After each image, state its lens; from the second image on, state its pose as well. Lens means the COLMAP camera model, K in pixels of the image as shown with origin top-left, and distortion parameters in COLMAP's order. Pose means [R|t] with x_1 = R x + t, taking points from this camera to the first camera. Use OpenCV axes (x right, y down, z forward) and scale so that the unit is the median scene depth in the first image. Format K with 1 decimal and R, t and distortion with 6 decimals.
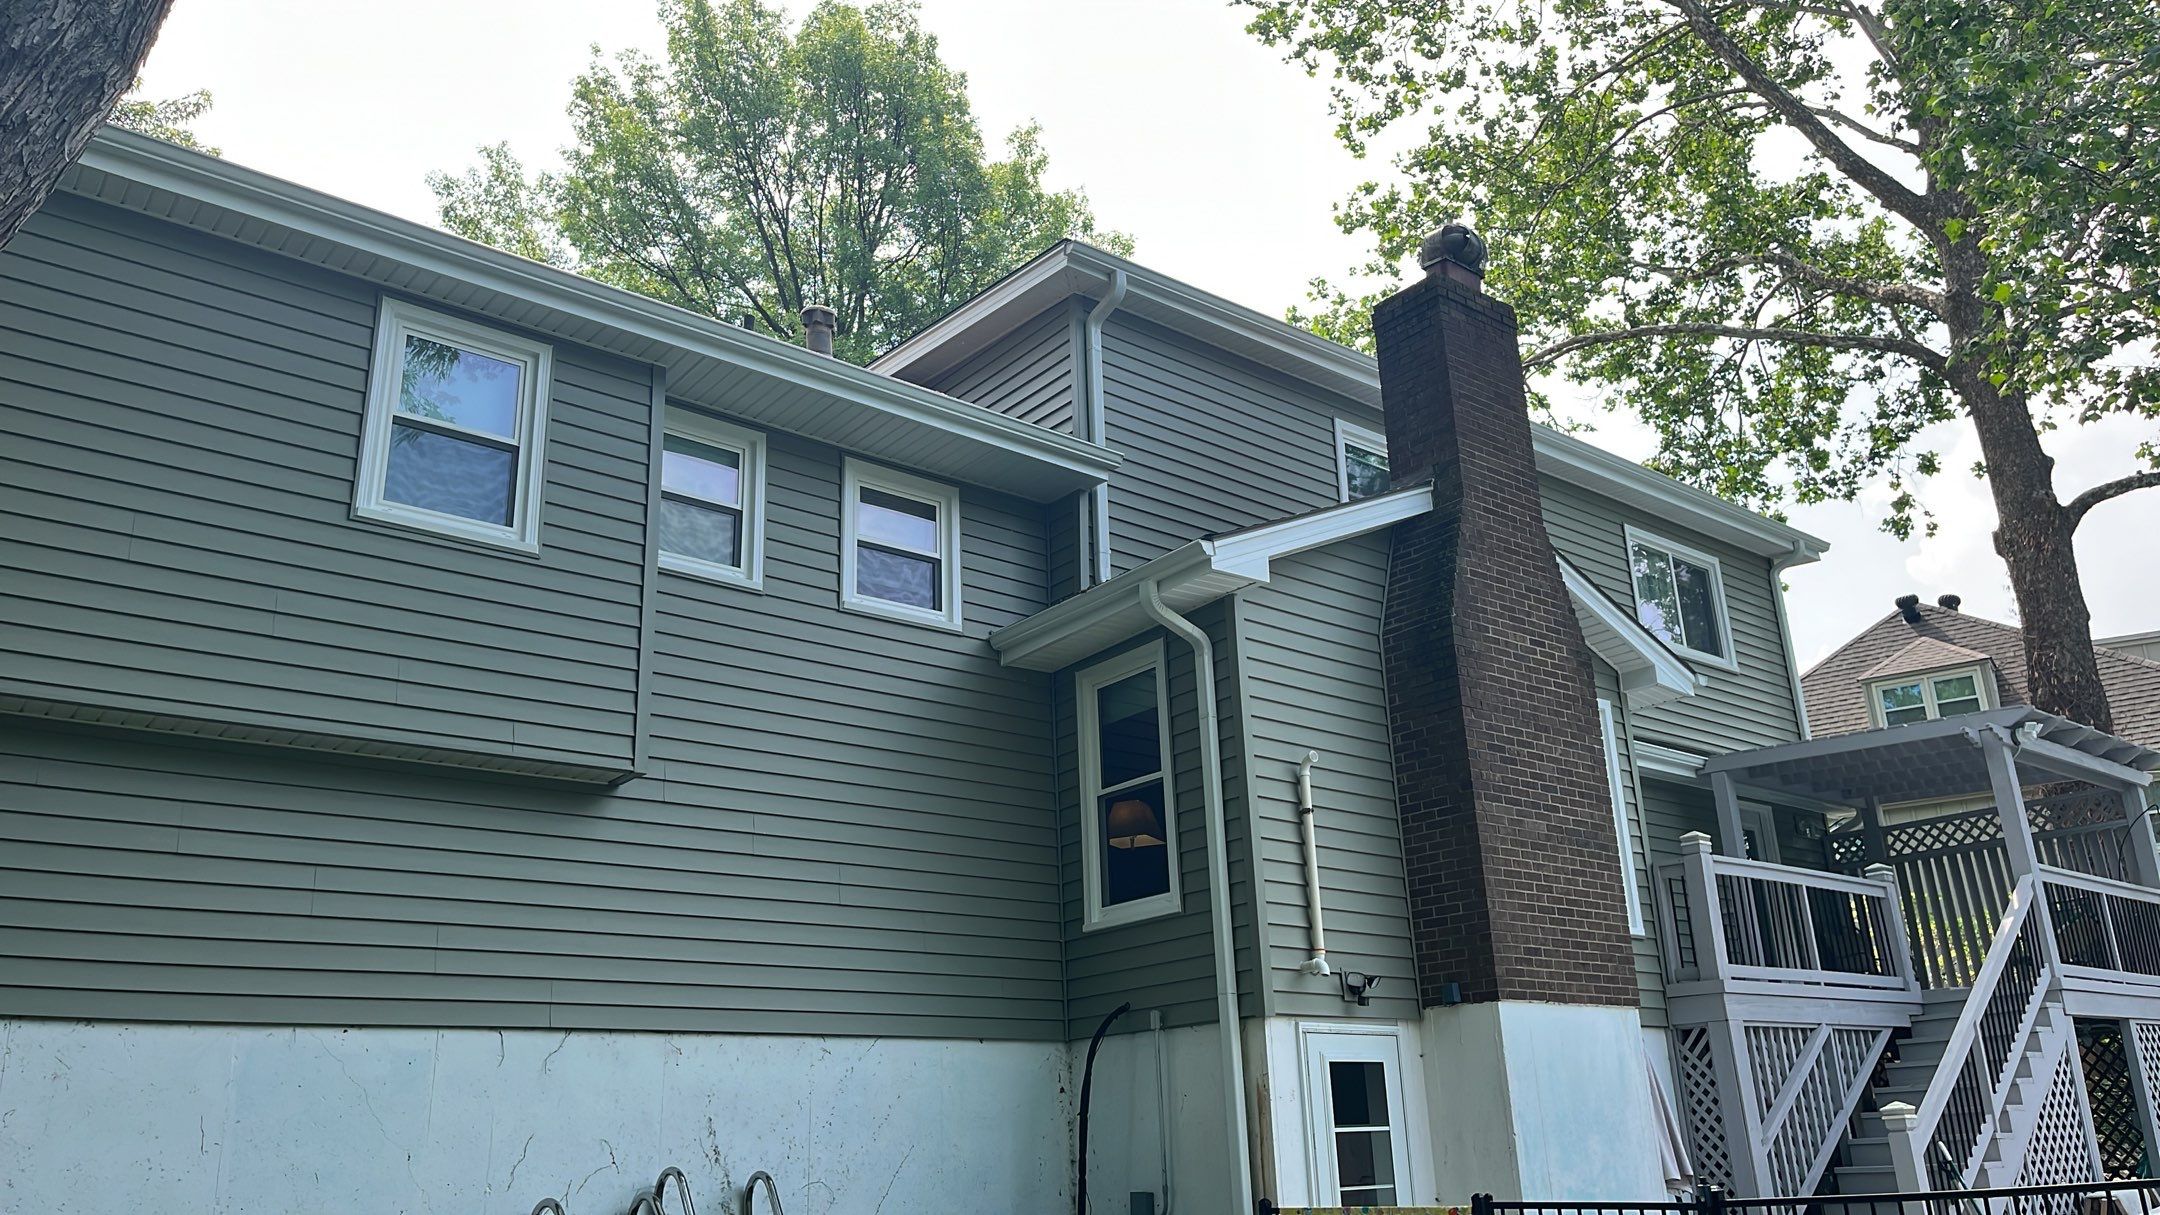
lens RADIAL K [[1603.7, 0, 1092.2], [0, 1603.7, 606.8], [0, 0, 1]] dist [0.050692, -0.055503]
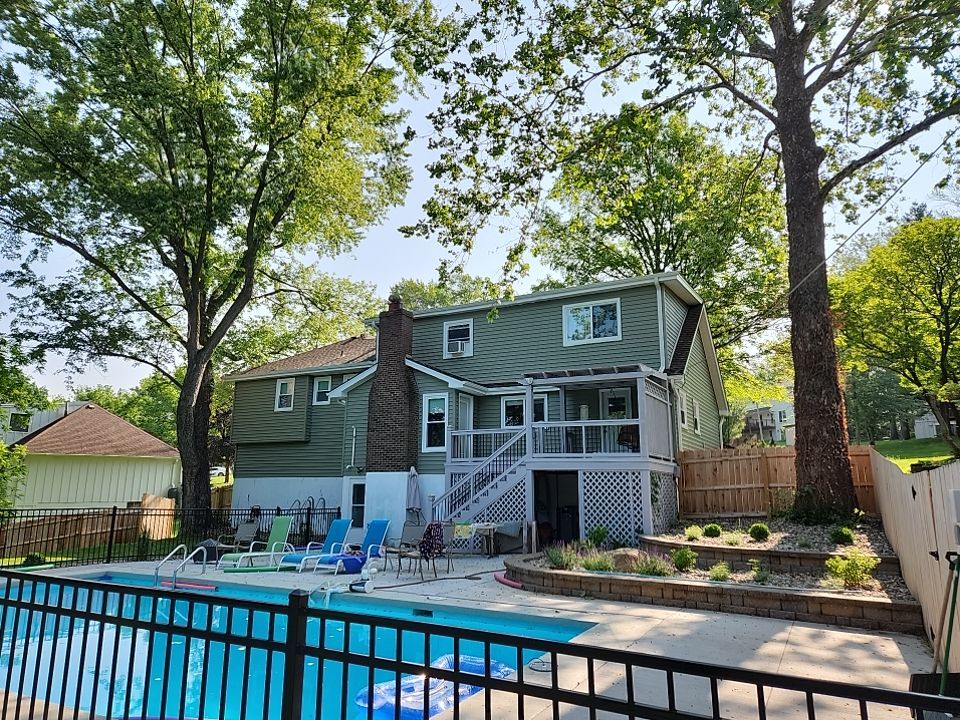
lens RADIAL K [[648.9, 0, 458.5], [0, 648.9, 354.4], [0, 0, 1]] dist [0.075420, -0.044481]
pose [[0.358325, -0.152711, -0.921023, 1.937988], [0.283808, 0.957660, -0.048370, 0.056397], [0.889413, -0.244062, 0.386494, 0.457774]]
